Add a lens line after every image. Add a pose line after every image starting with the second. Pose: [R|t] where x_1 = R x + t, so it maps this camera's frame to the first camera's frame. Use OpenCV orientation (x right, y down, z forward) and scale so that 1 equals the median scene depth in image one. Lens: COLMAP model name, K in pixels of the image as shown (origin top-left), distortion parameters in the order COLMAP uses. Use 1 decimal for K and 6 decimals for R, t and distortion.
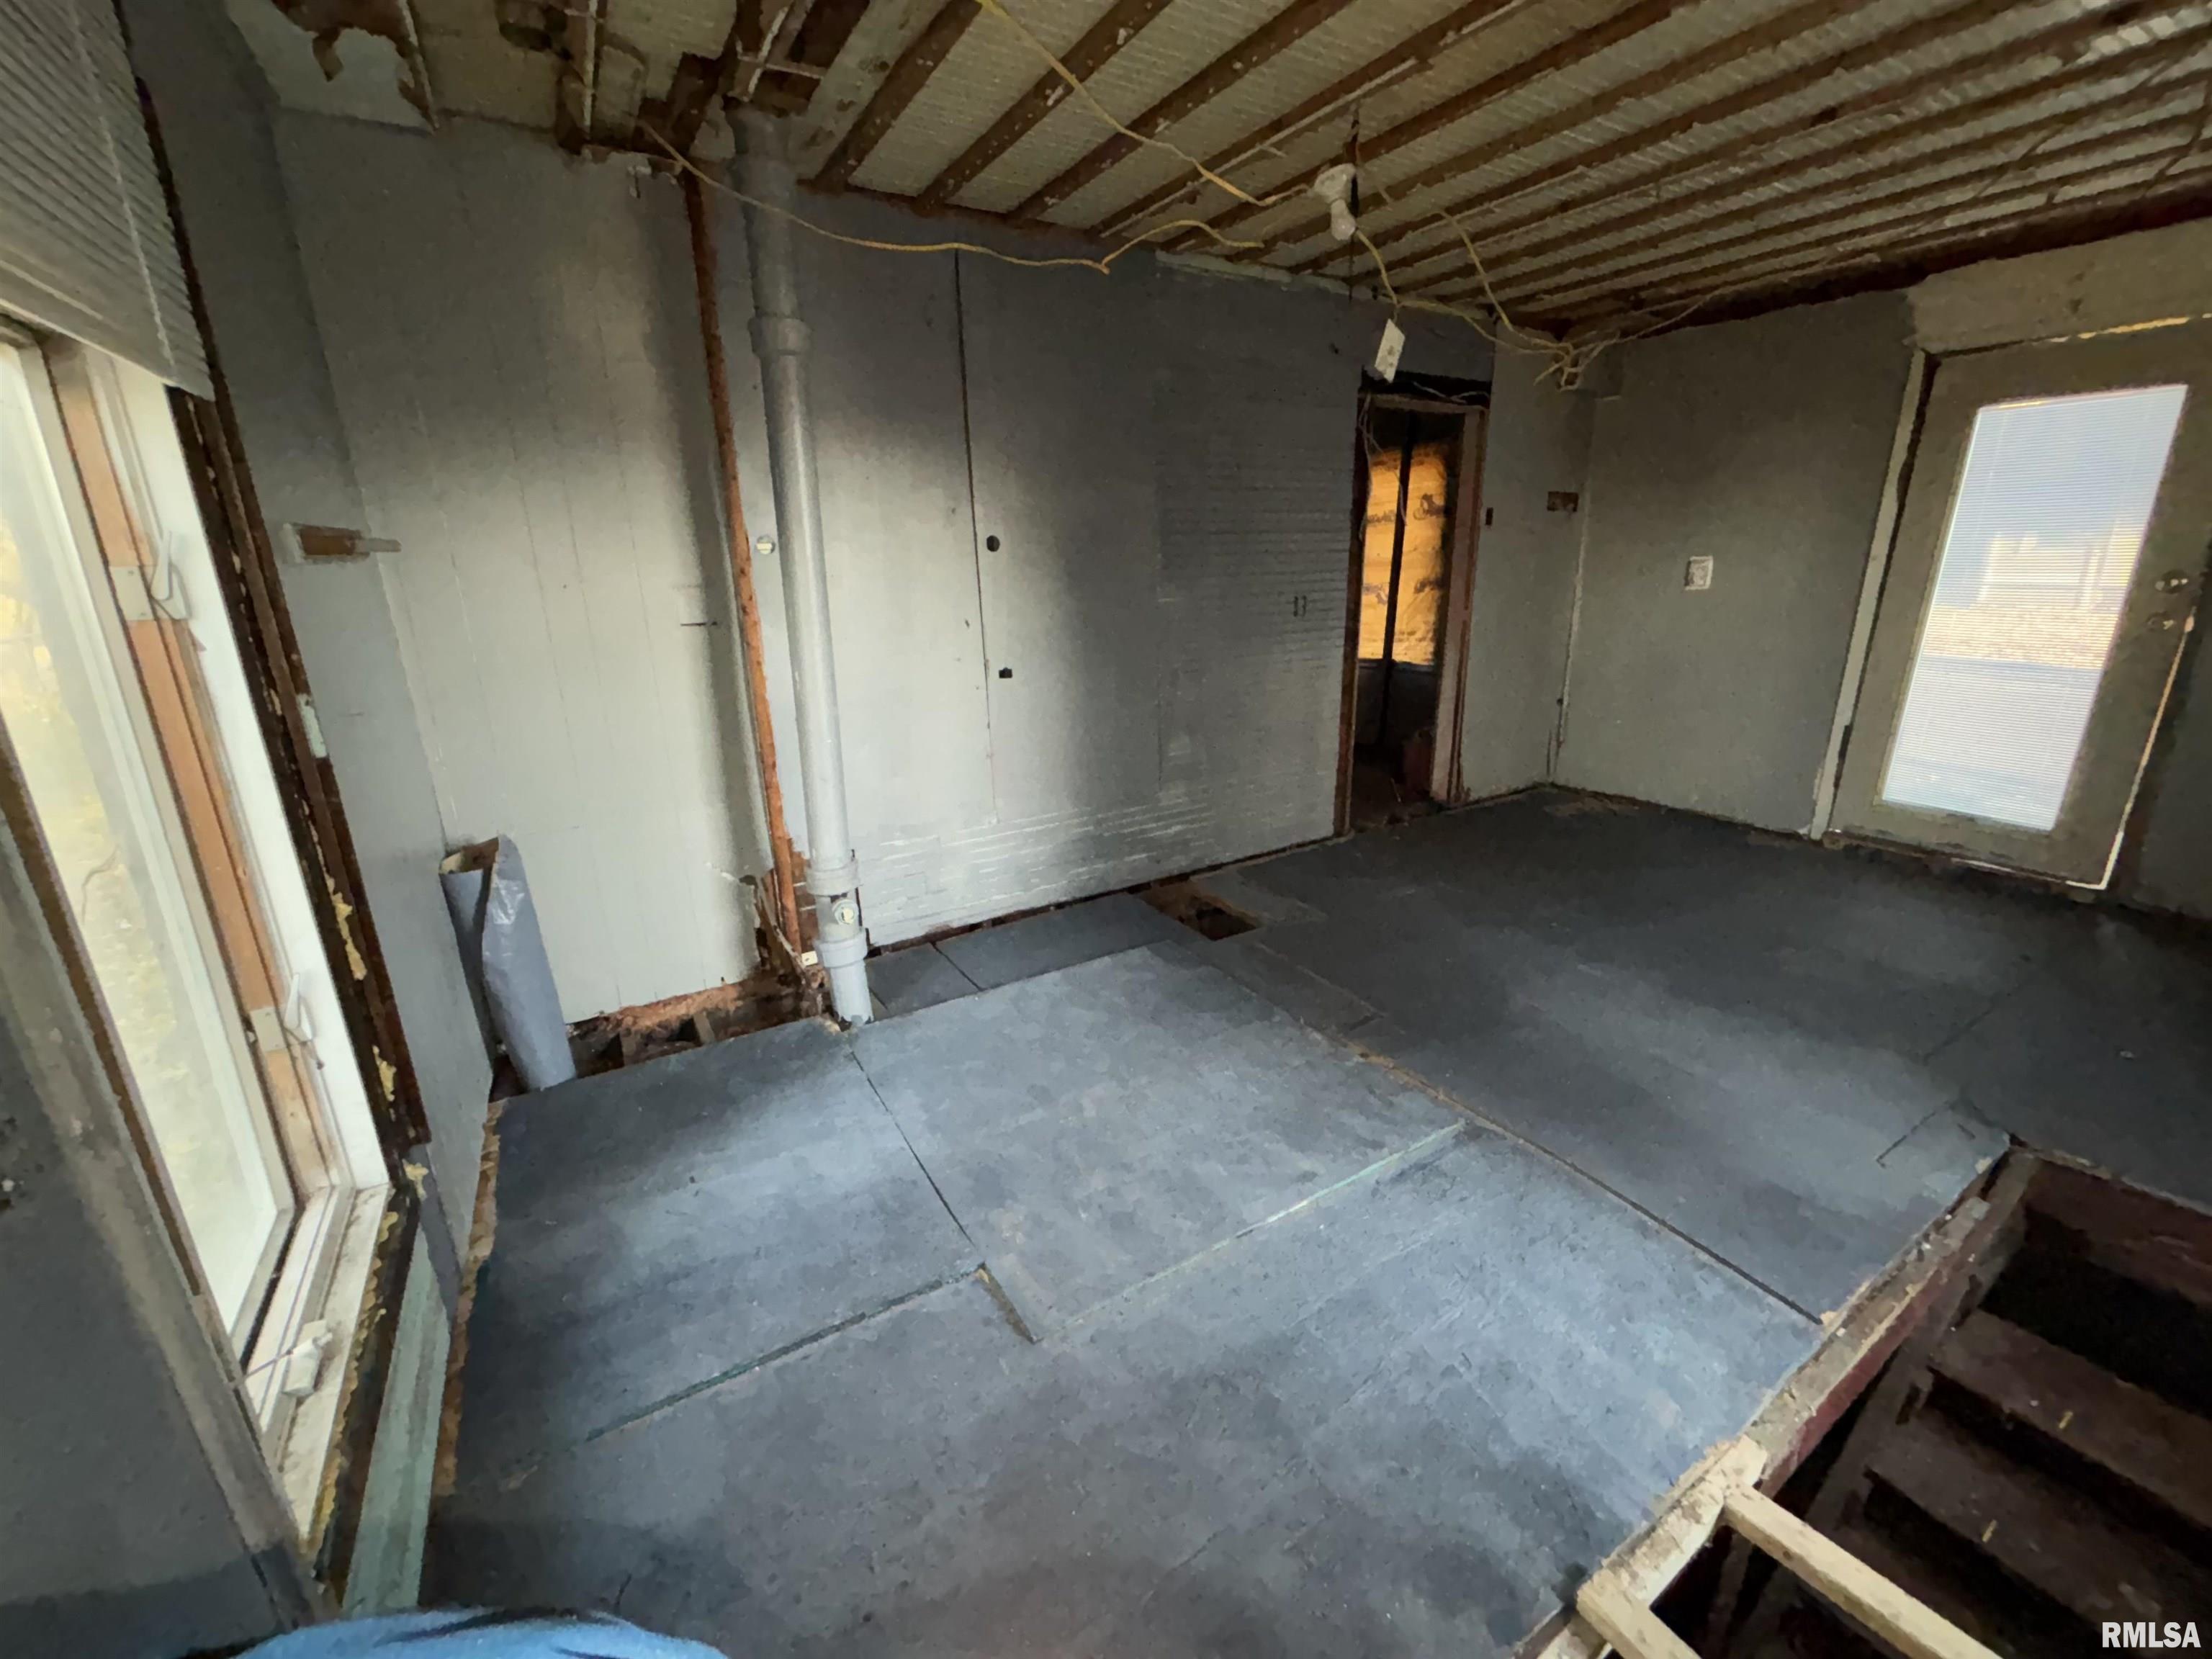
lens RADIAL K [[889.0, 0, 1107.0], [0, 889.0, 824.6], [0, 0, 1]] dist [-0.003228, 0.002519]
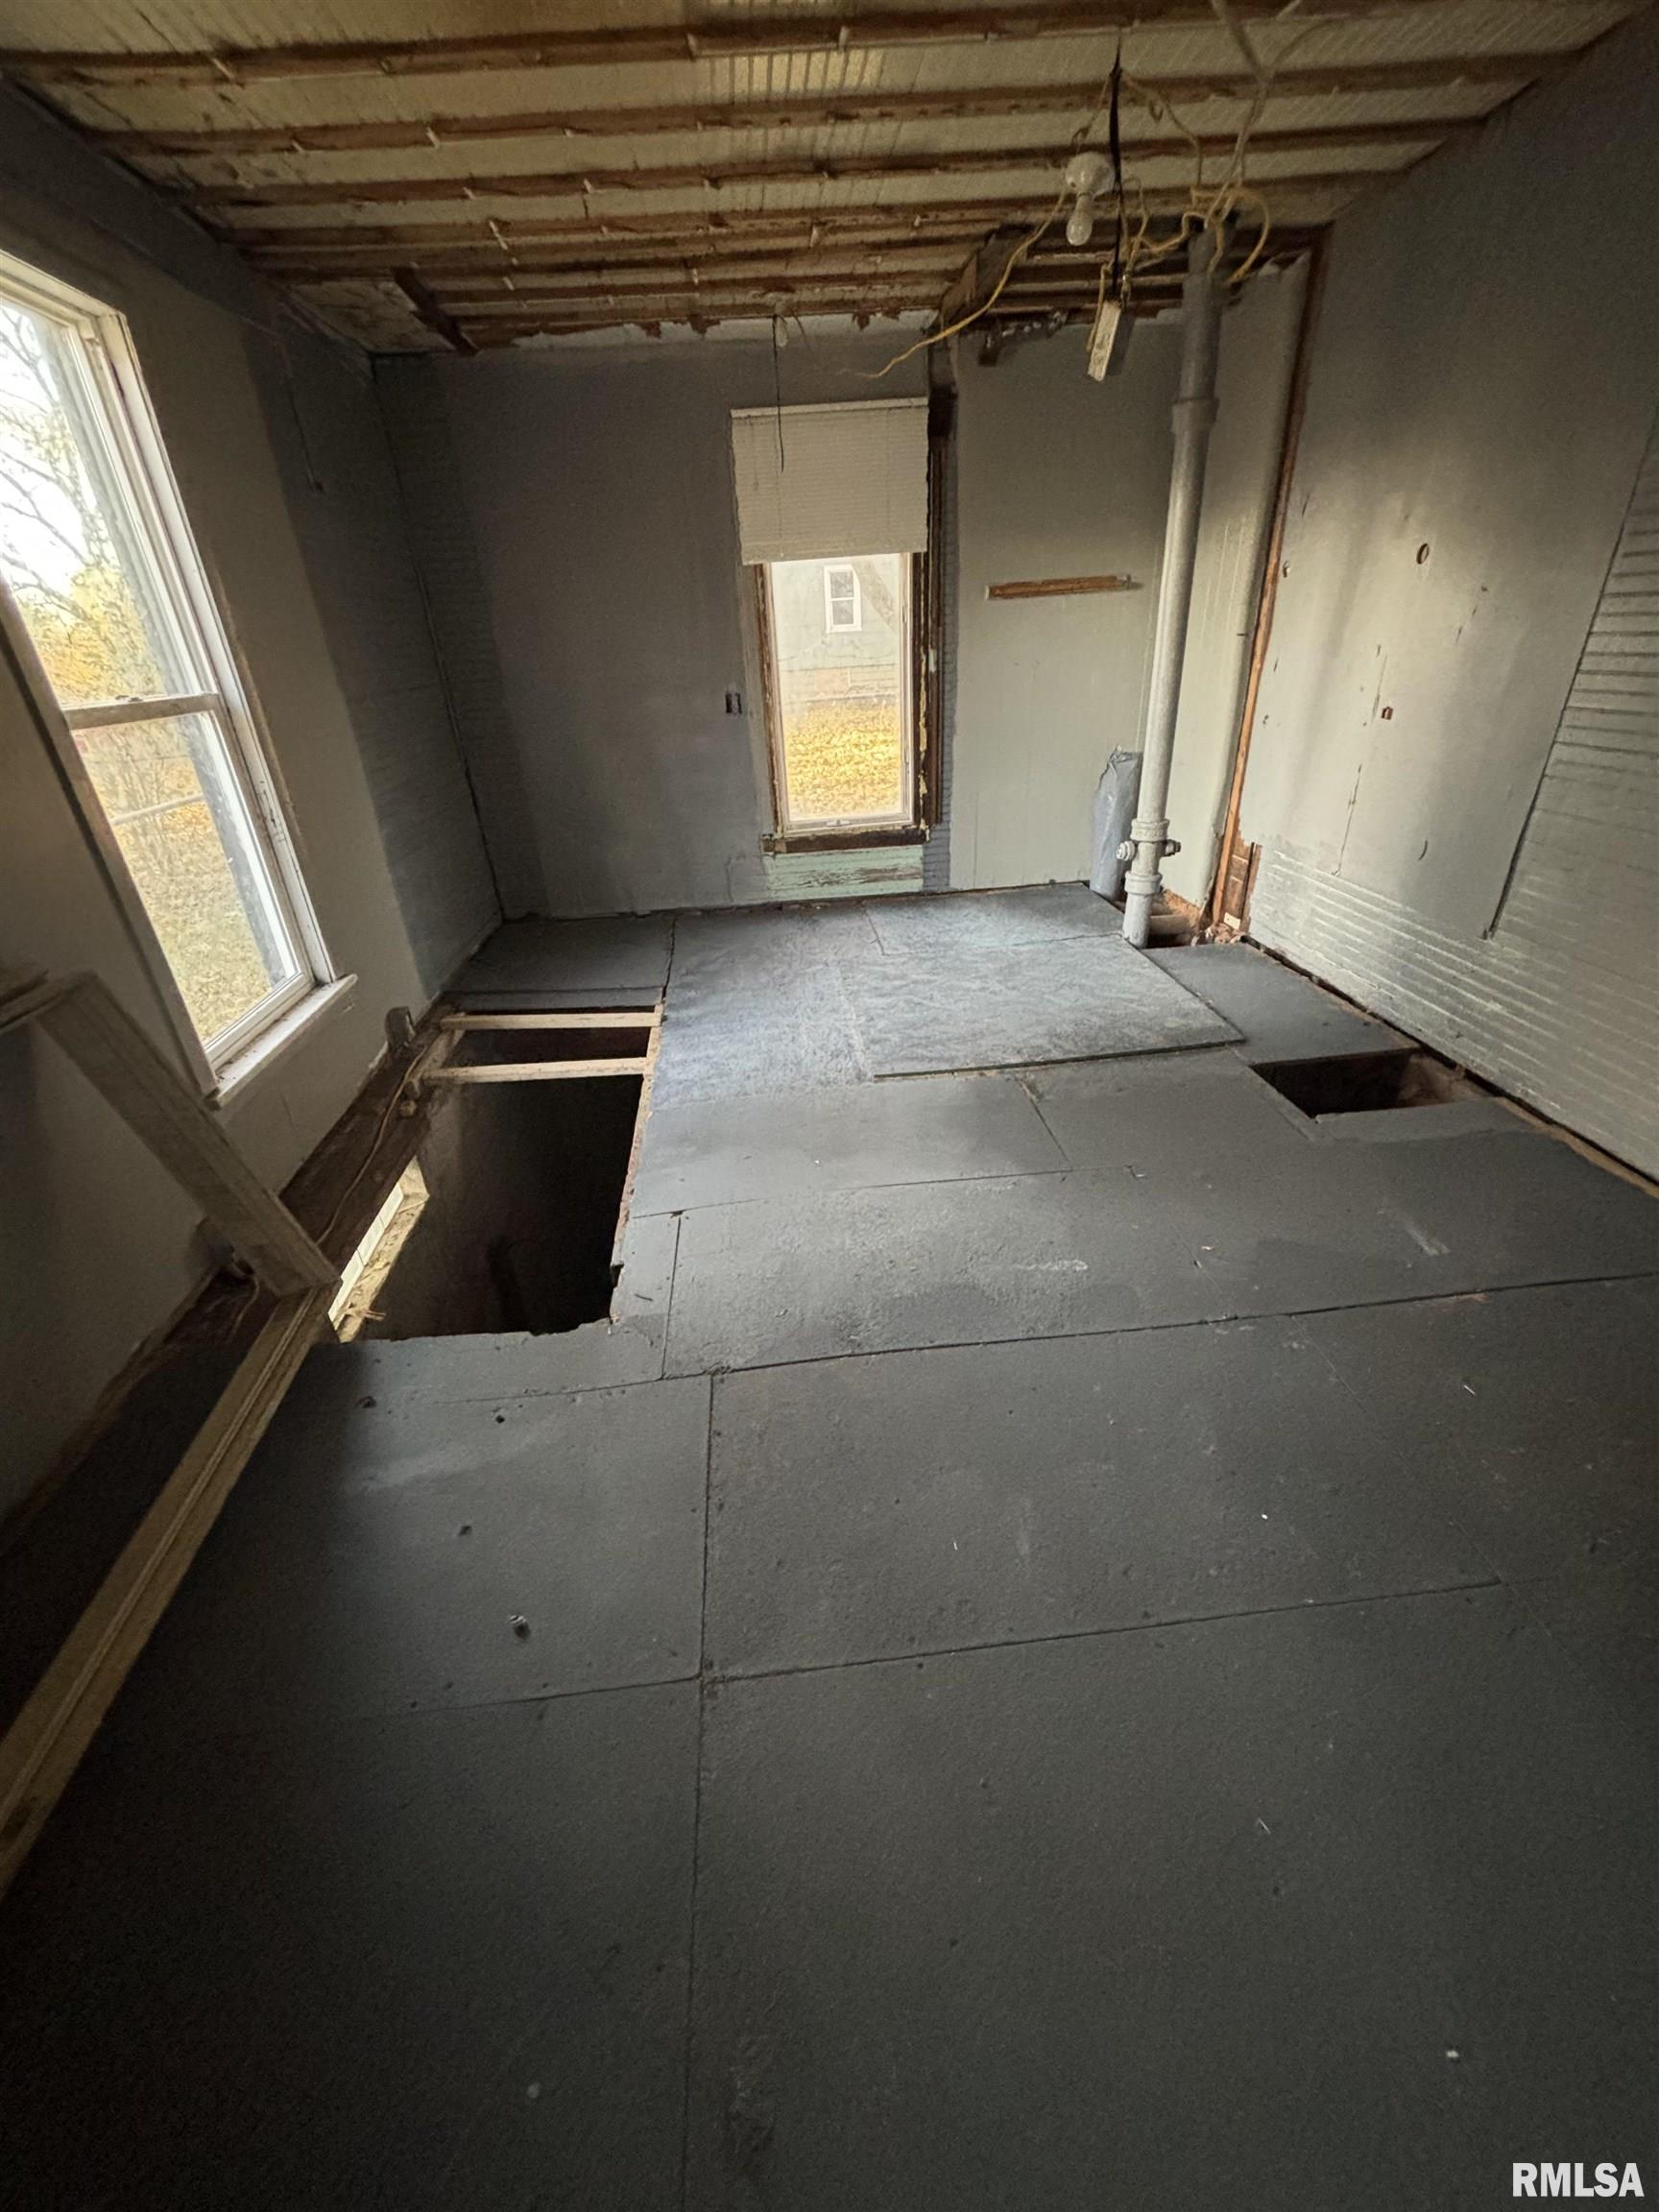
lens RADIAL K [[889.0, 0, 823.6], [0, 889.0, 1107.3], [0, 0, 1]] dist [-0.003228, 0.002519]
pose [[-0.445859, 0.466135, -0.764152, 1.180816], [-0.193972, 0.783101, 0.590871, -0.325017], [0.873833, 0.411669, -0.258735, 1.036361]]
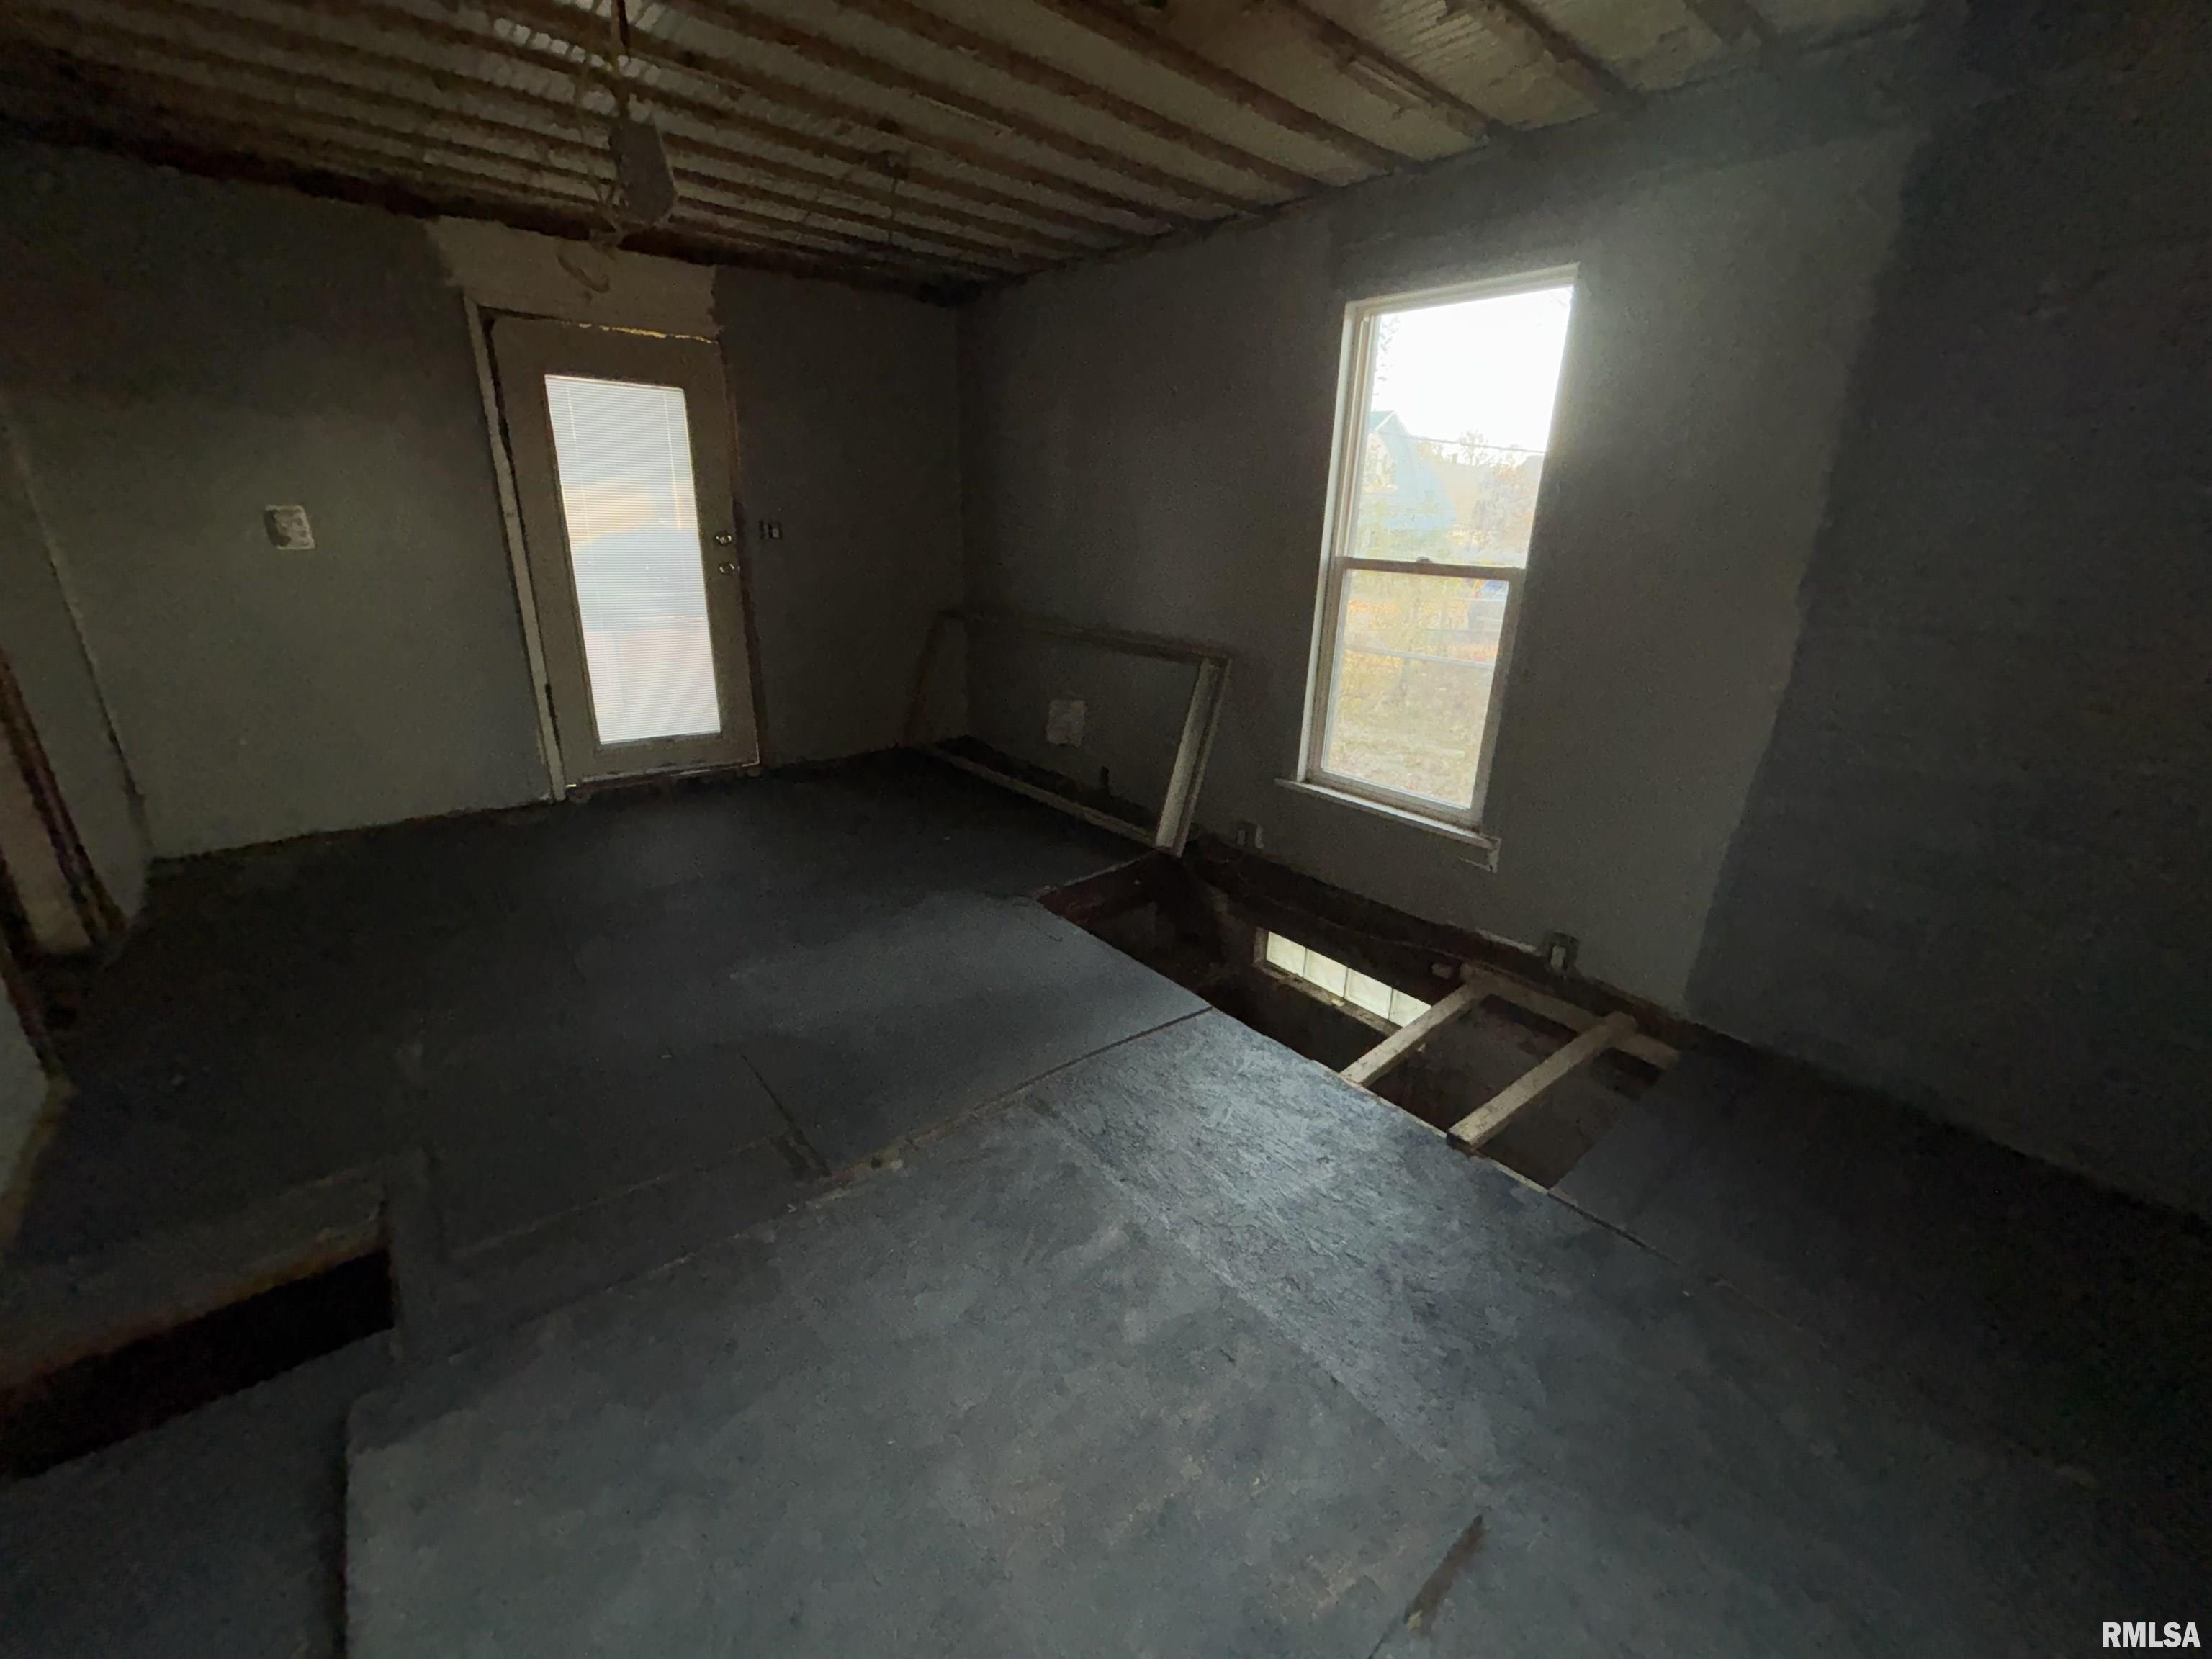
lens RADIAL K [[889.0, 0, 1111.3], [0, 889.0, 820.9], [0, 0, 1]] dist [-0.003228, 0.002519]
pose [[-0.140920, -0.308481, 0.940734, -0.349662], [0.259749, 0.905408, 0.335807, -0.202932], [-0.955339, 0.291677, -0.047462, 0.686279]]
